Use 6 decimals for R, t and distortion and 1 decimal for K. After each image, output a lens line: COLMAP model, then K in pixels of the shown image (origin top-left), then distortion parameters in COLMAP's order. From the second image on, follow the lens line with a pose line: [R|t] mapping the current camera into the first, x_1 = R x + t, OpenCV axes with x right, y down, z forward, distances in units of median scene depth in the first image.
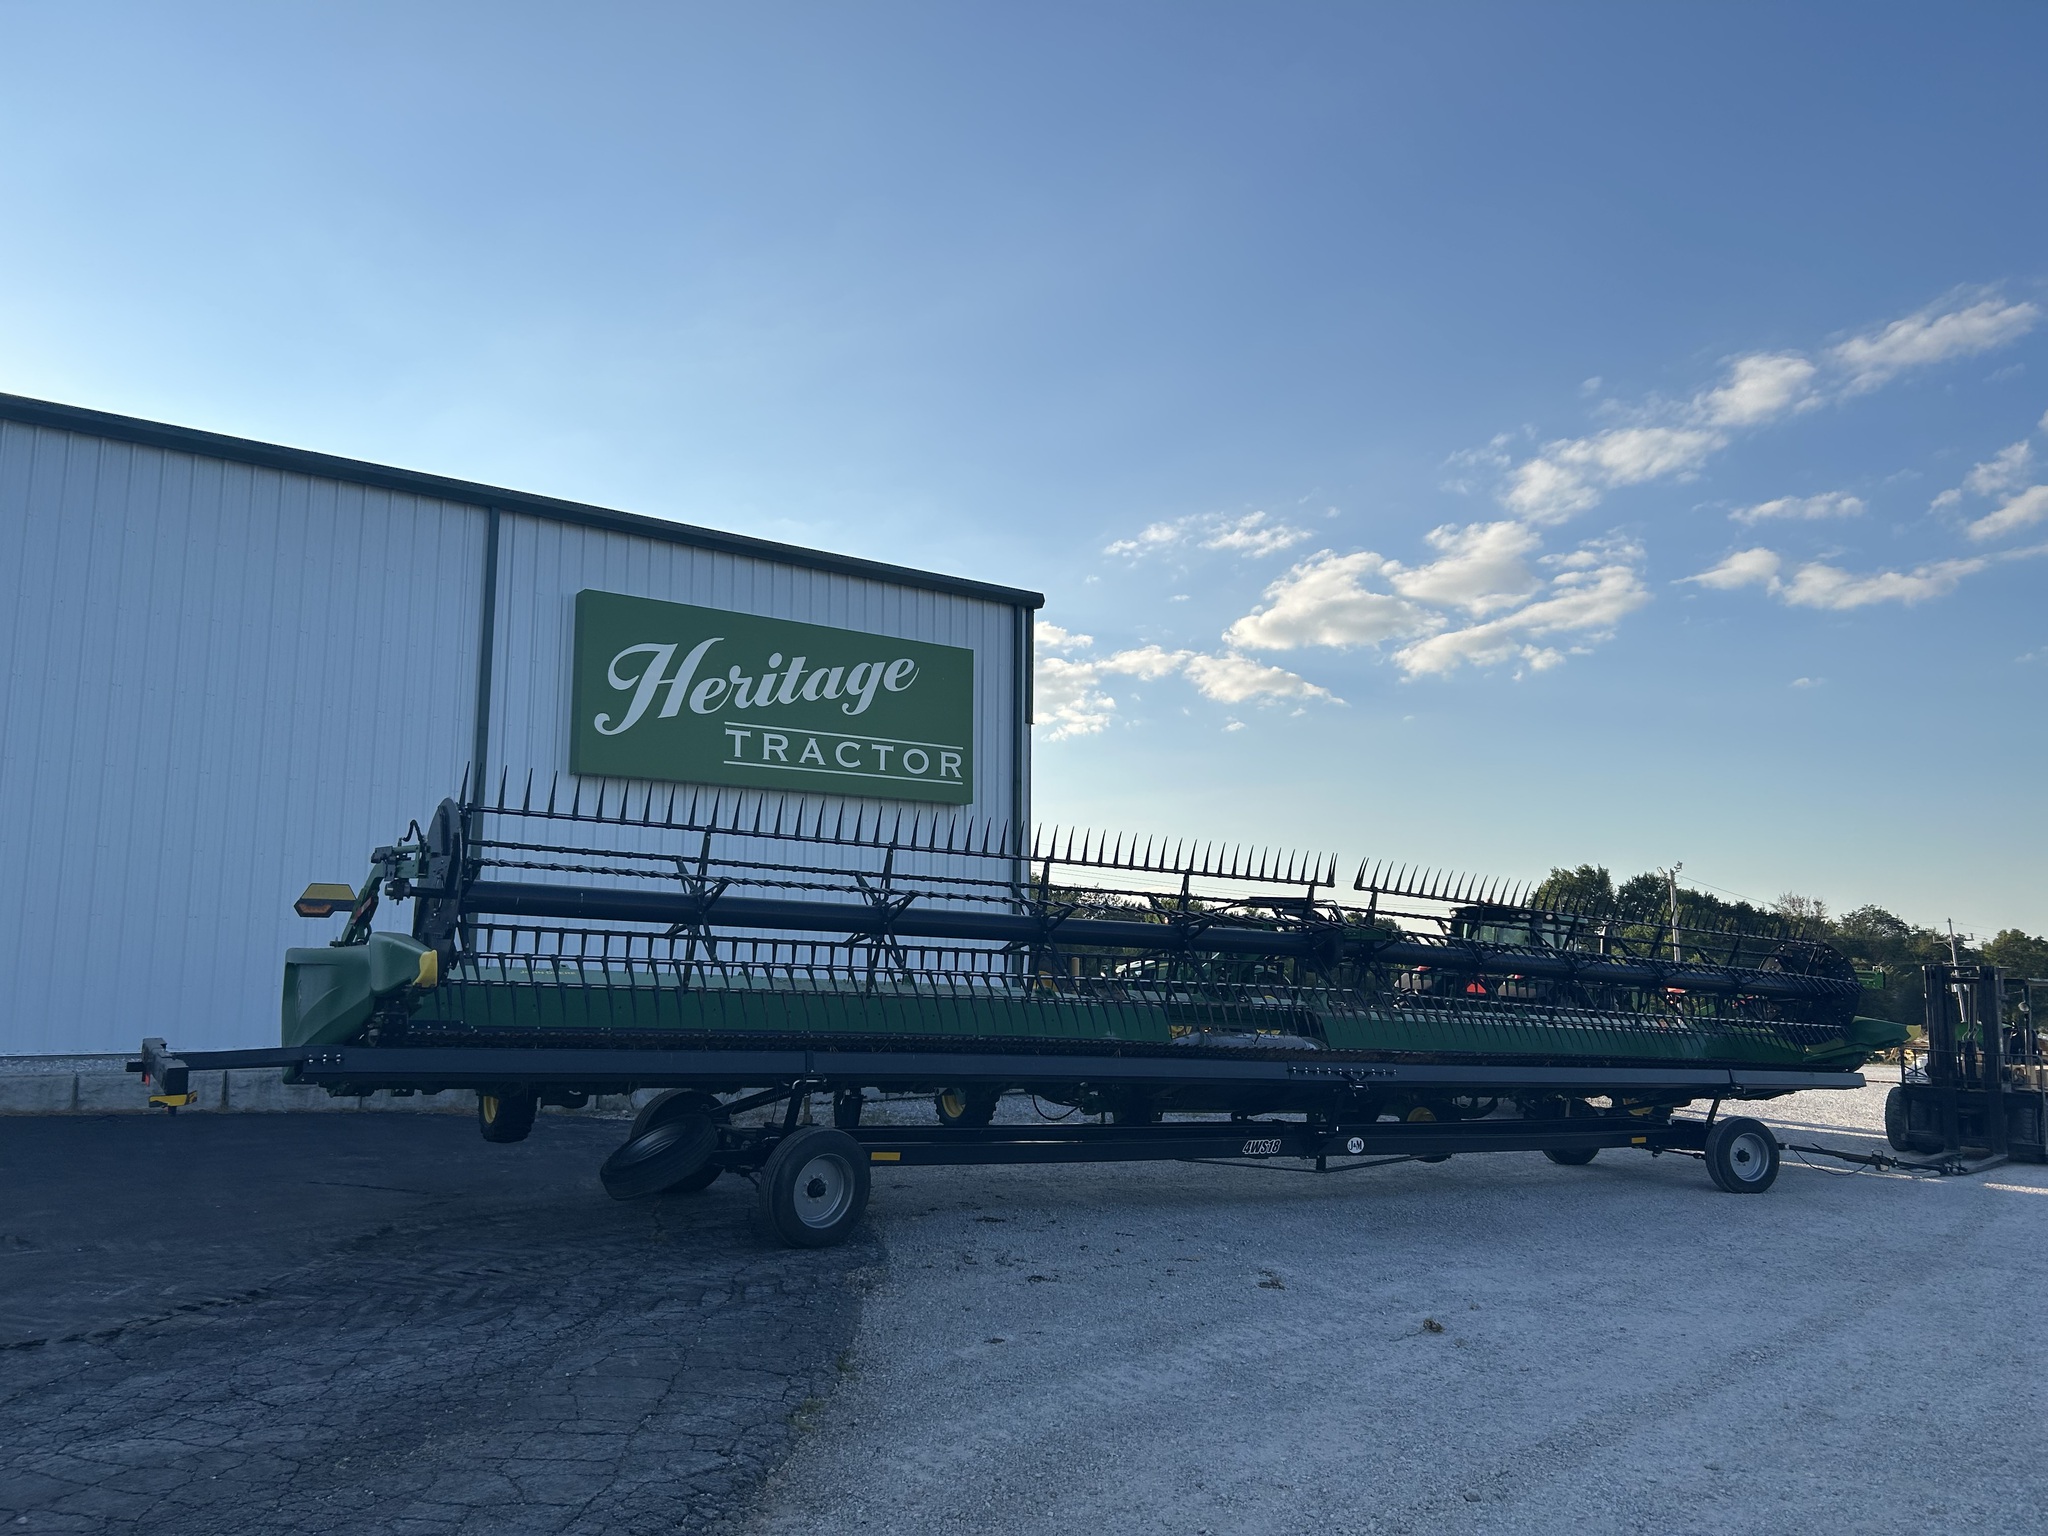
lens RADIAL K [[1536.0, 0, 1029.5], [0, 1536.0, 779.6], [0, 0, 1]] dist [0.055065, -0.020266]
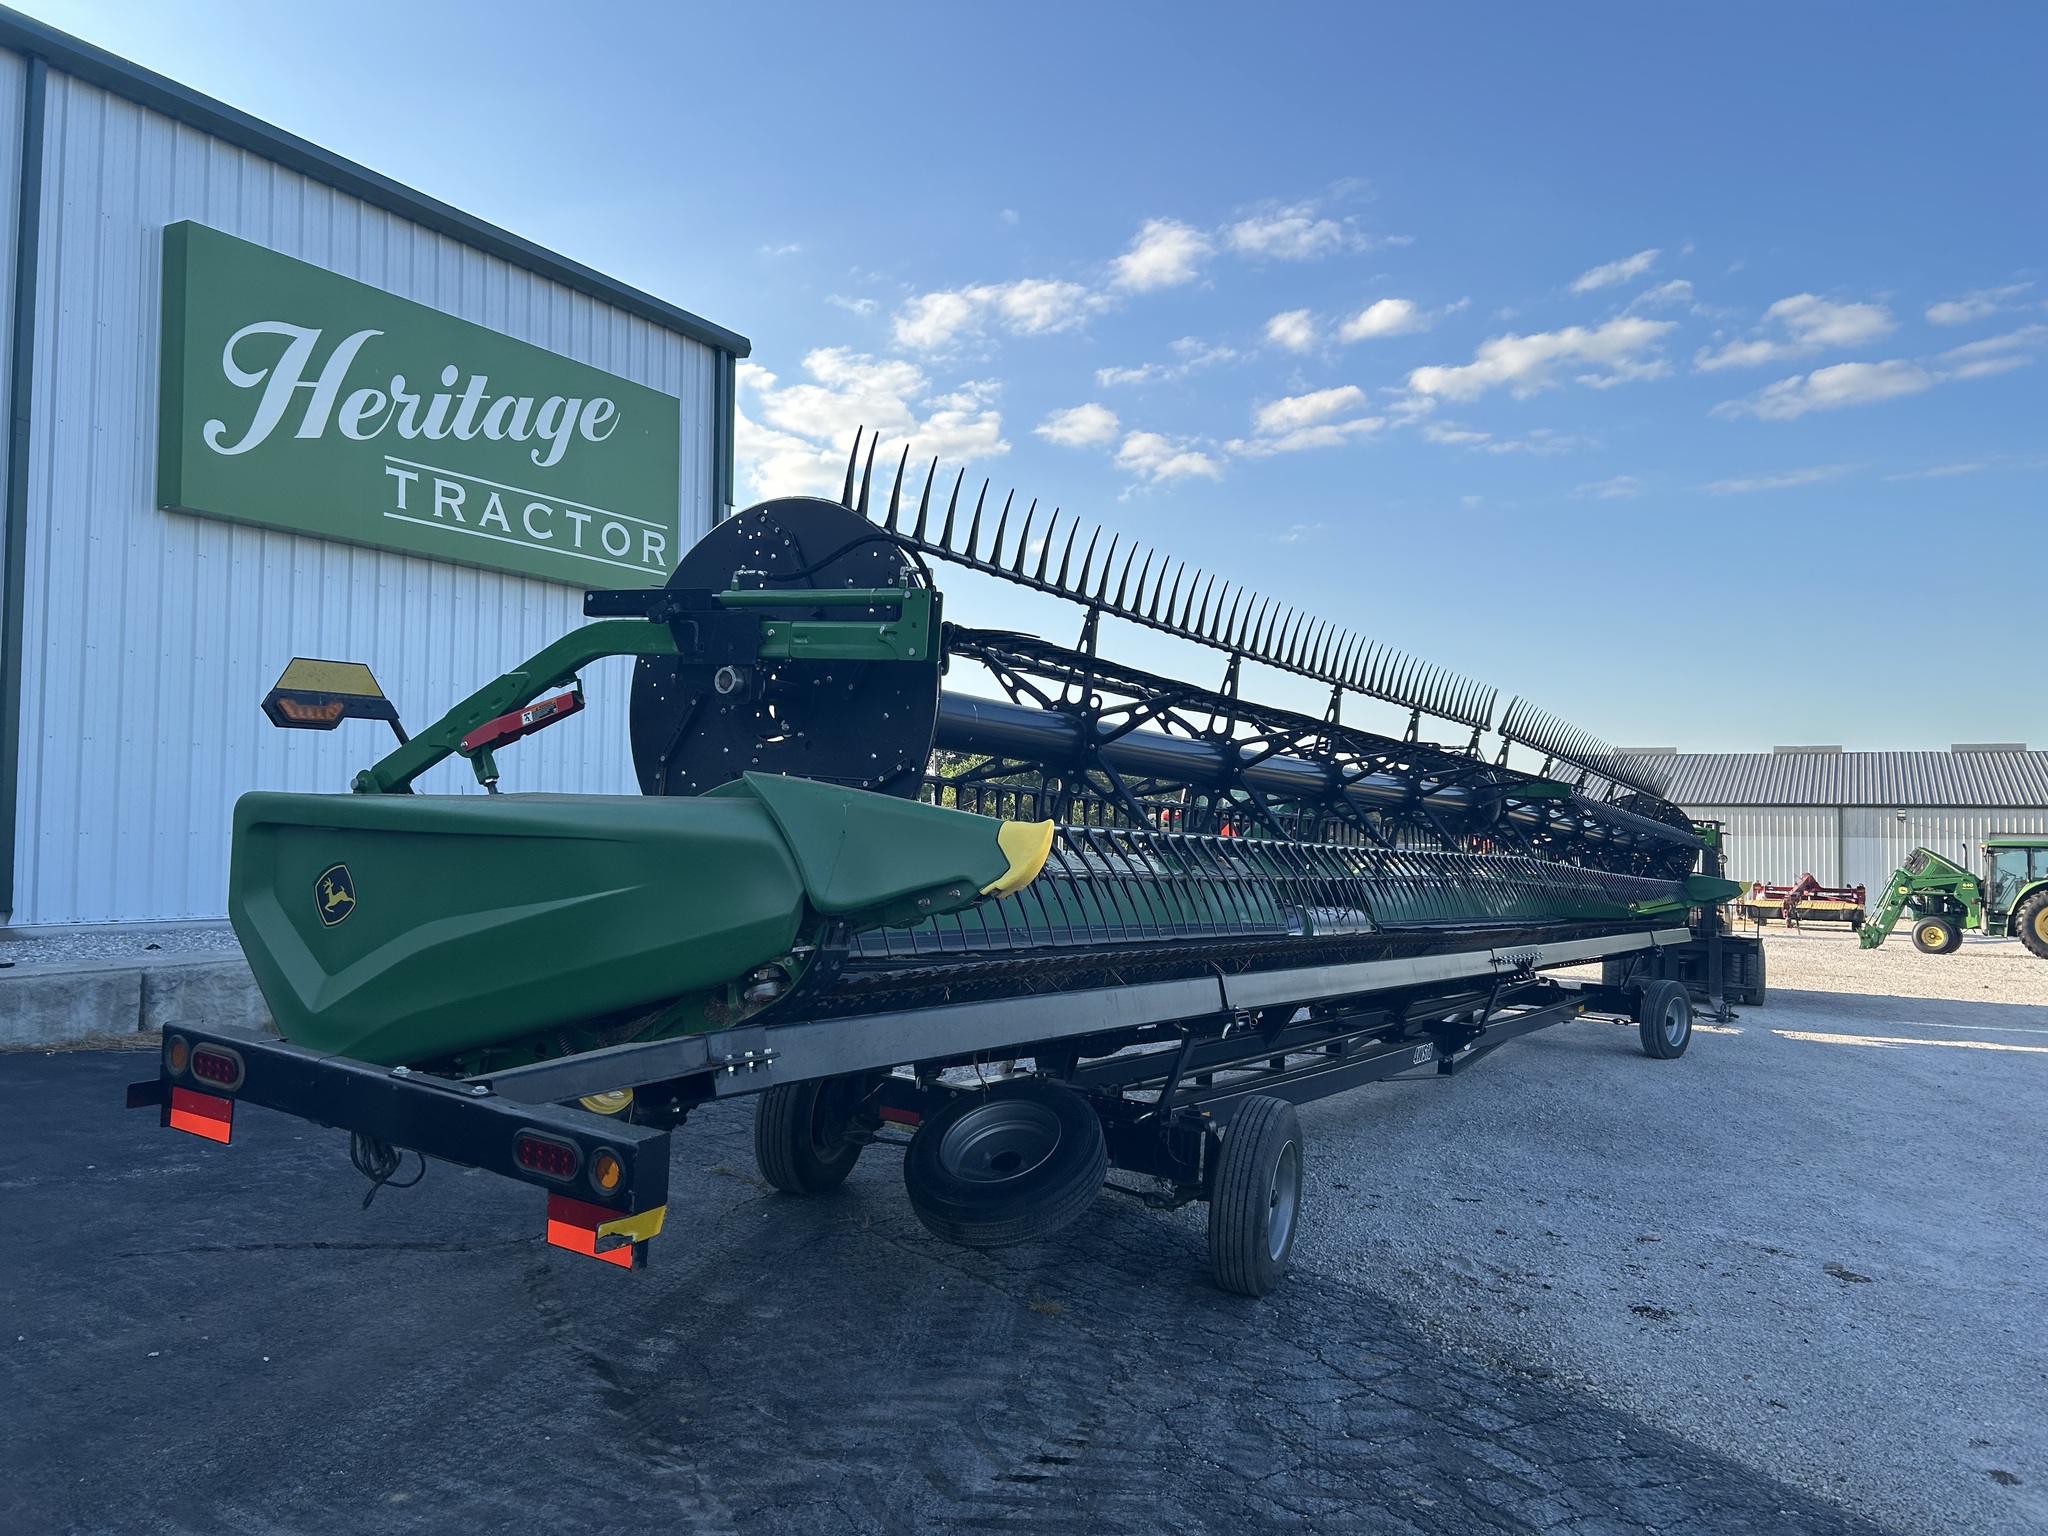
lens RADIAL K [[1566.4, 0, 1020.9], [0, 1566.4, 765.5], [0, 0, 1]] dist [0.020734, -0.017370]
pose [[0.903801, 0.024765, 0.427235, -0.234415], [-0.067244, 0.994141, 0.084627, 0.021382], [-0.422637, -0.105215, 0.900171, 0.228490]]
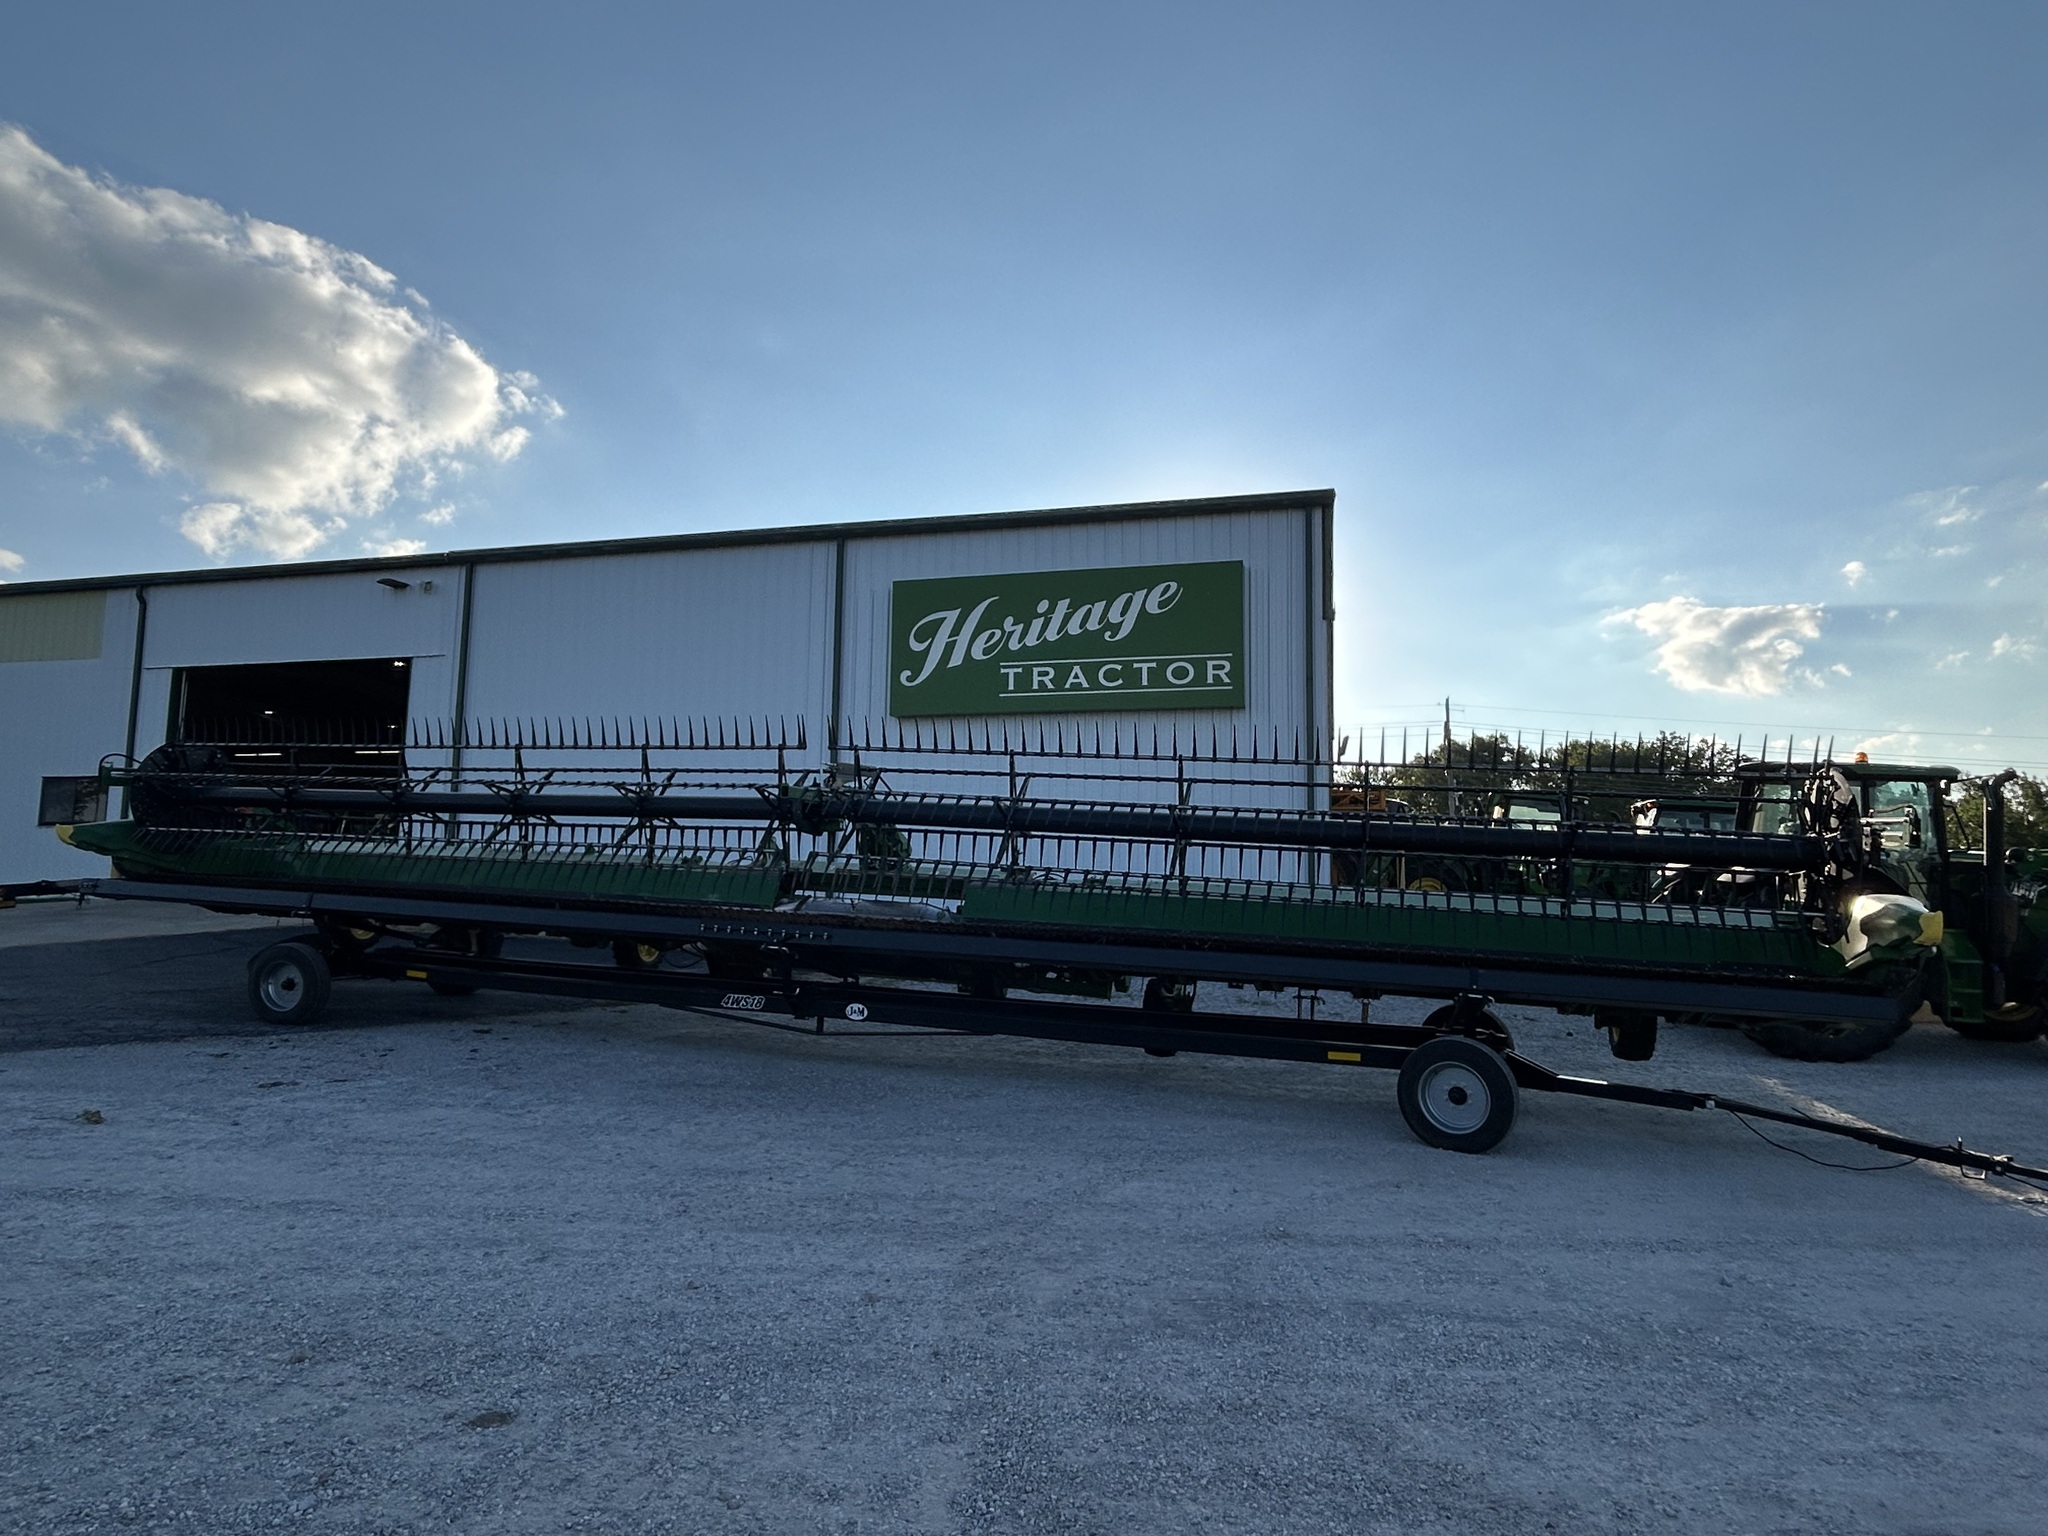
lens RADIAL K [[1196.3, 0, 1009.6], [0, 1196.3, 776.1], [0, 0, 1]] dist [0.003306, -0.001376]
pose [[0.627596, -0.070487, -0.775342, 0.543532], [0.090665, 0.995734, -0.017134, 0.069670], [0.773242, -0.059543, 0.631309, 0.383698]]
